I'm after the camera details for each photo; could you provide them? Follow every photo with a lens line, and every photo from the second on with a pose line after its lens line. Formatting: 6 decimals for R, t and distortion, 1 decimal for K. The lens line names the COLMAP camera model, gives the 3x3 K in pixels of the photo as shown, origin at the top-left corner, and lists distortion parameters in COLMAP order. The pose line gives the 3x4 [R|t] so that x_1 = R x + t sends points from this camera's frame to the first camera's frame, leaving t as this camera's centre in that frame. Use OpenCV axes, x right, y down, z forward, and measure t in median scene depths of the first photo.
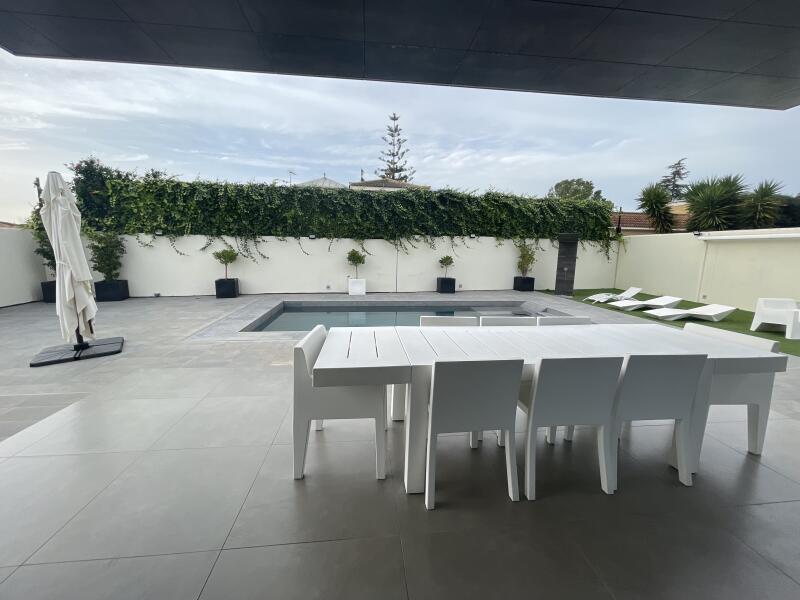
lens RADIAL K [[323.1, 0, 400.0], [0, 323.1, 300.0], [0, 0, 1]] dist [0.001042, 0.000123]
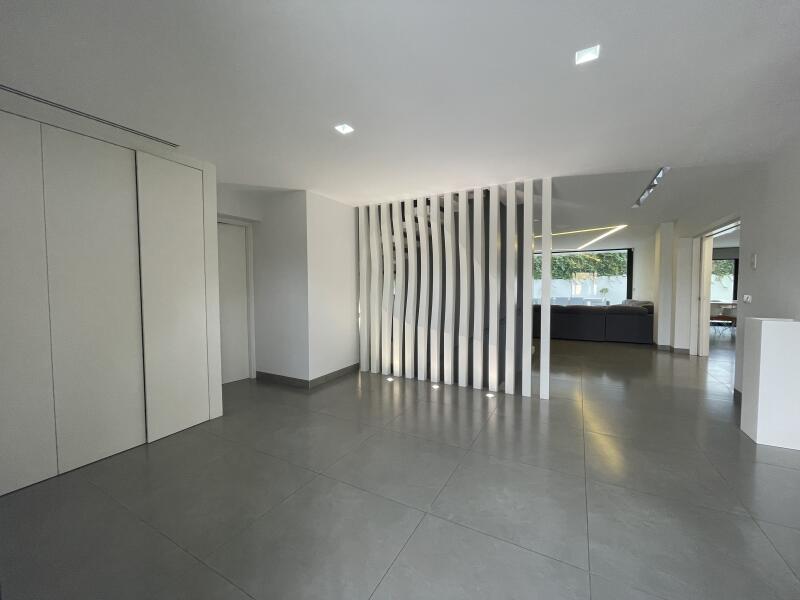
lens RADIAL K [[323.1, 0, 400.0], [0, 323.1, 300.0], [0, 0, 1]] dist [0.001042, 0.000123]
pose [[0.816085, 0.005383, -0.577907, 0.251299], [-0.071331, 0.993249, -0.091478, 0.161629], [0.573513, 0.115877, 0.810959, -0.994263]]
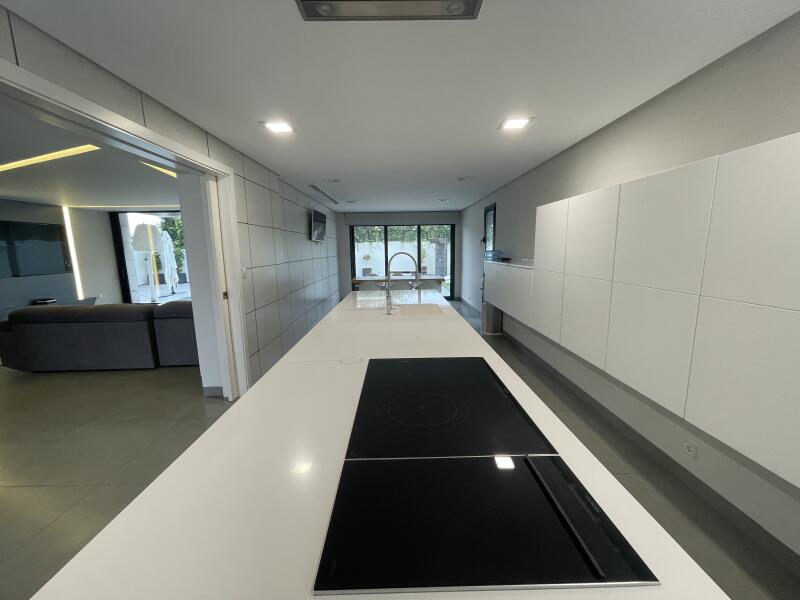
lens RADIAL K [[323.1, 0, 400.0], [0, 323.1, 300.0], [0, 0, 1]] dist [0.001042, 0.000123]
pose [[0.994721, -0.019756, -0.100694, 0.474016], [0.019757, 0.999804, -0.000987, 0.099325], [0.100694, -0.001008, 0.994917, -0.607343]]
